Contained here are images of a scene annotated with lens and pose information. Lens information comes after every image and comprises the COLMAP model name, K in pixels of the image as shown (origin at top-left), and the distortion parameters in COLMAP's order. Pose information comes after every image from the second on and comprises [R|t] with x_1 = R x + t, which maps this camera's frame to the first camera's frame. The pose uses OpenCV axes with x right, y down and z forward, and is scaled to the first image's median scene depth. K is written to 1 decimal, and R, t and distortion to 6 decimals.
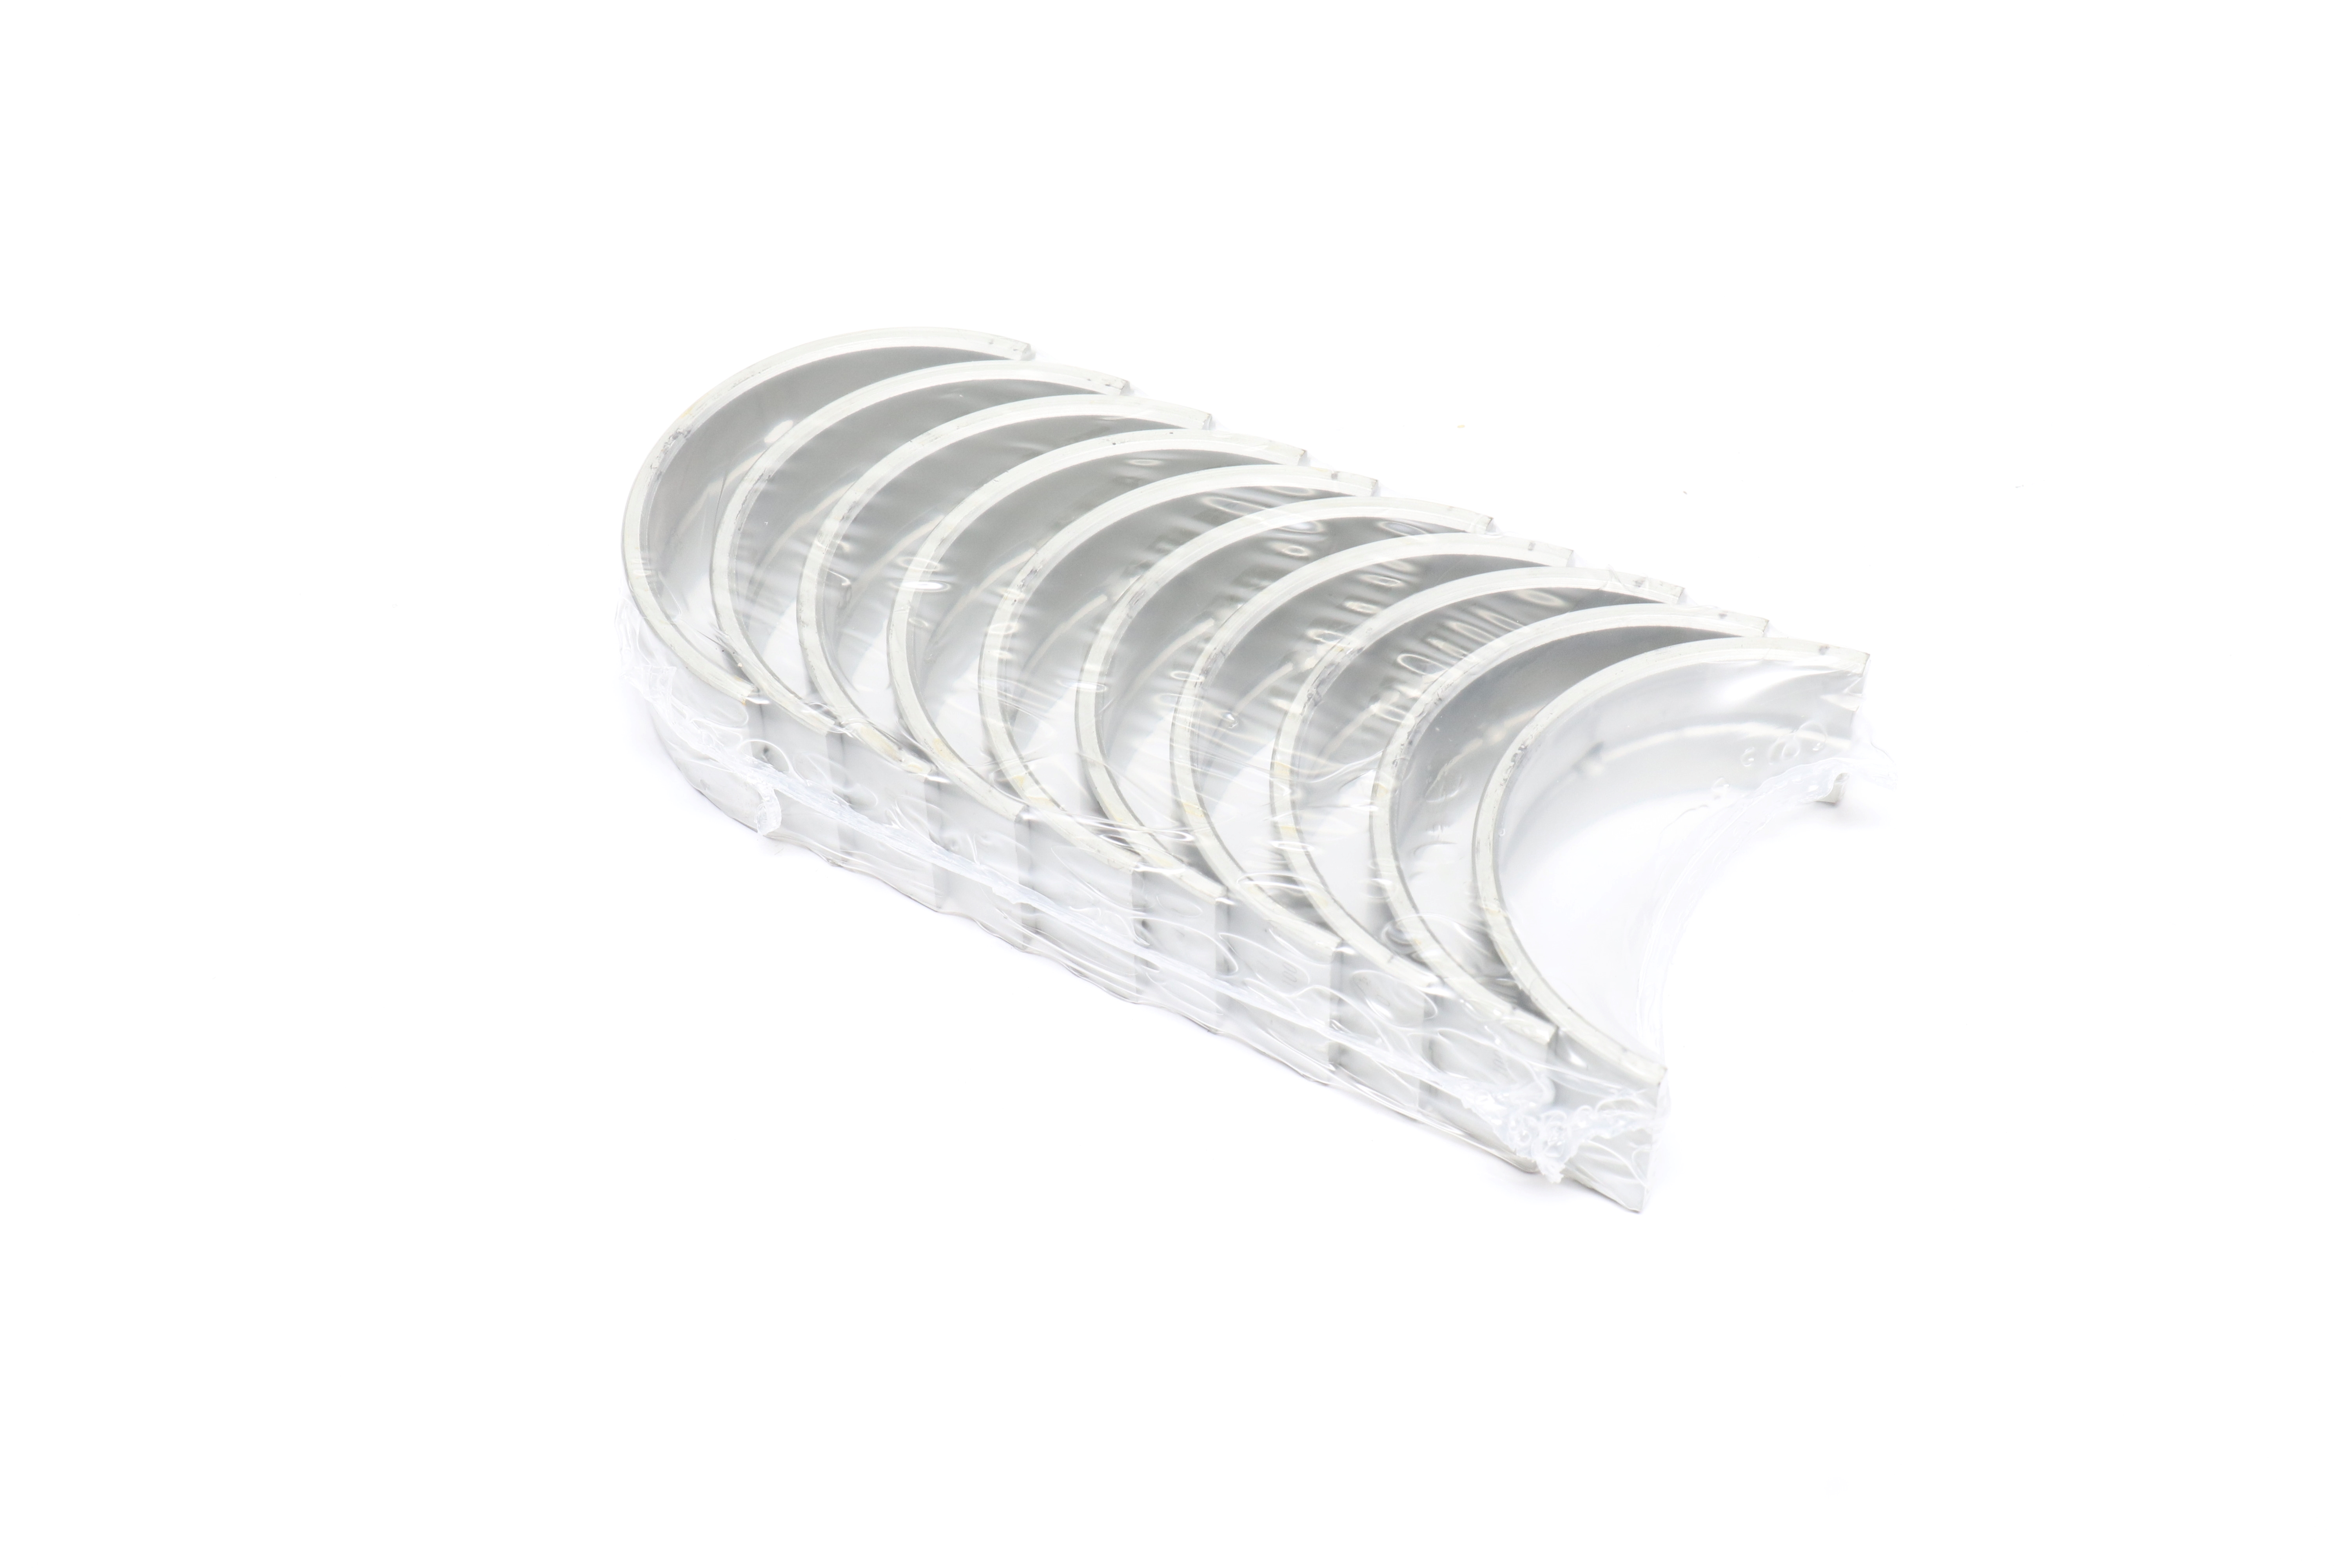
lens RADIAL K [[3786.0, 0, 1174.4], [0, 3786.0, 786.2], [0, 0, 1]] dist [-0.013594, 0.000000]
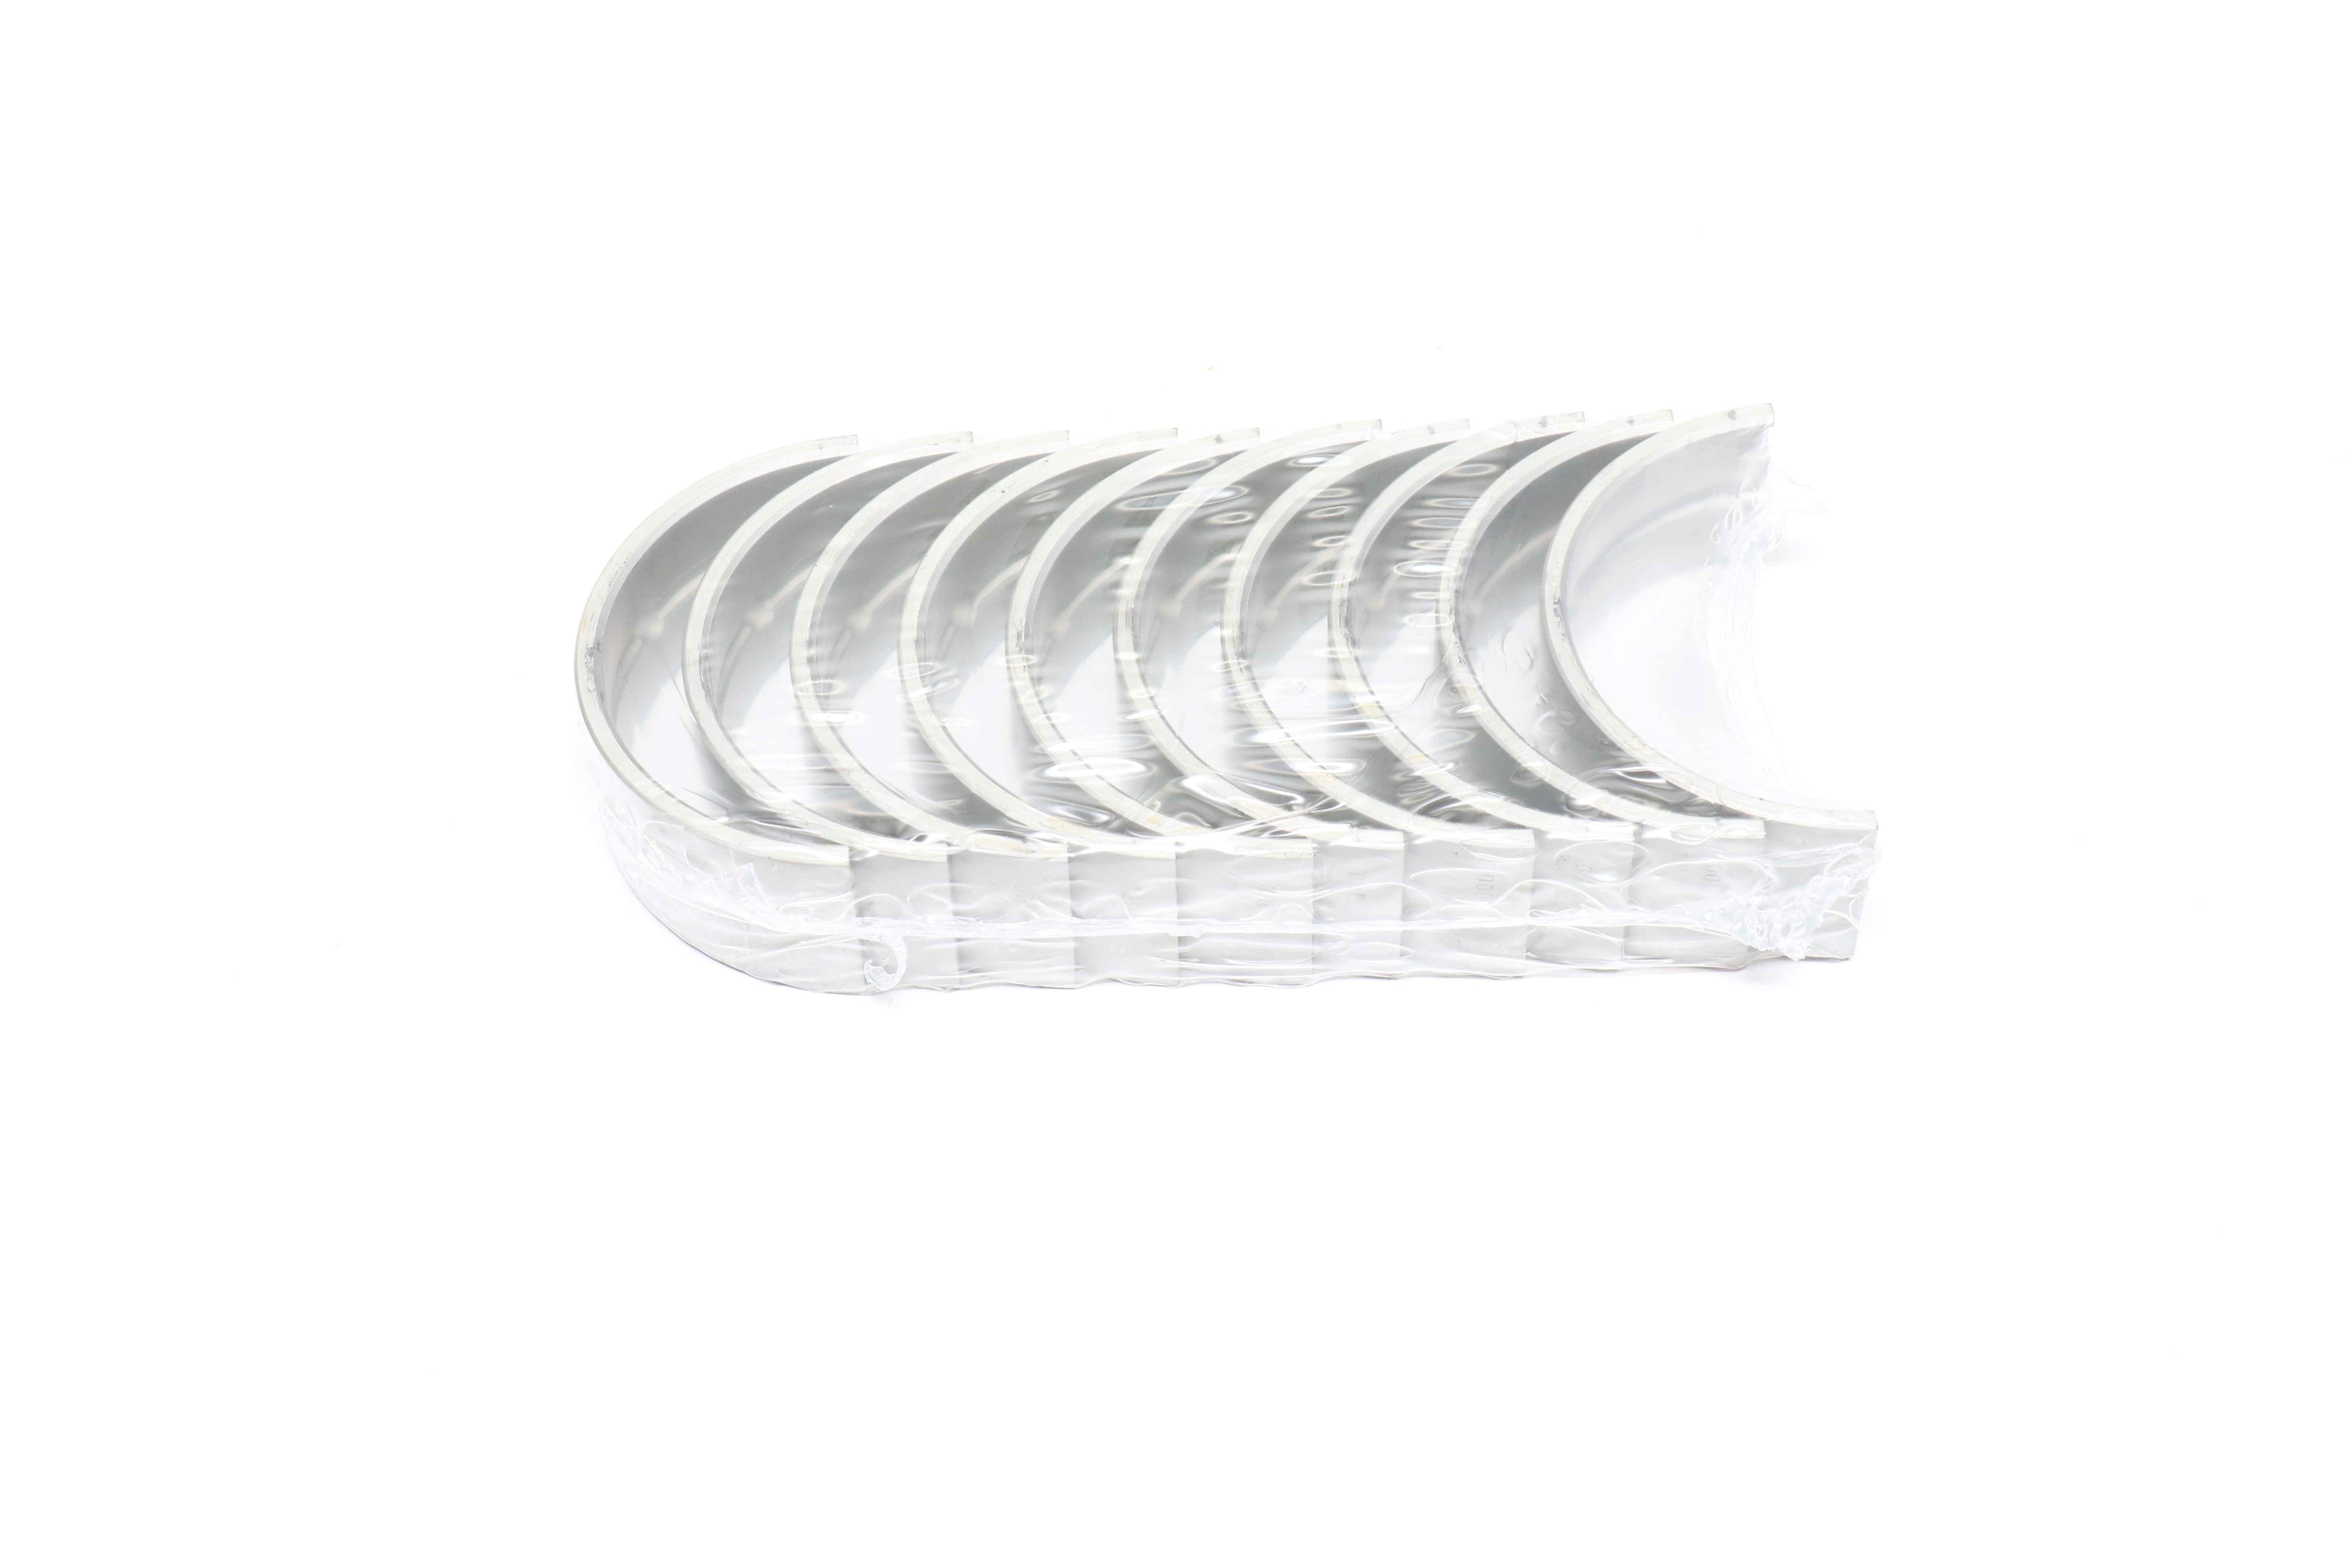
lens RADIAL K [[3786.0, 0, 1175.9], [0, 3786.0, 781.2], [0, 0, 1]] dist [-0.013594, 0.000000]
pose [[0.852916, -0.389116, 0.348028, -0.366792], [0.387888, 0.918536, 0.076377, -0.082295], [-0.349396, 0.069853, 0.934368, 0.067293]]
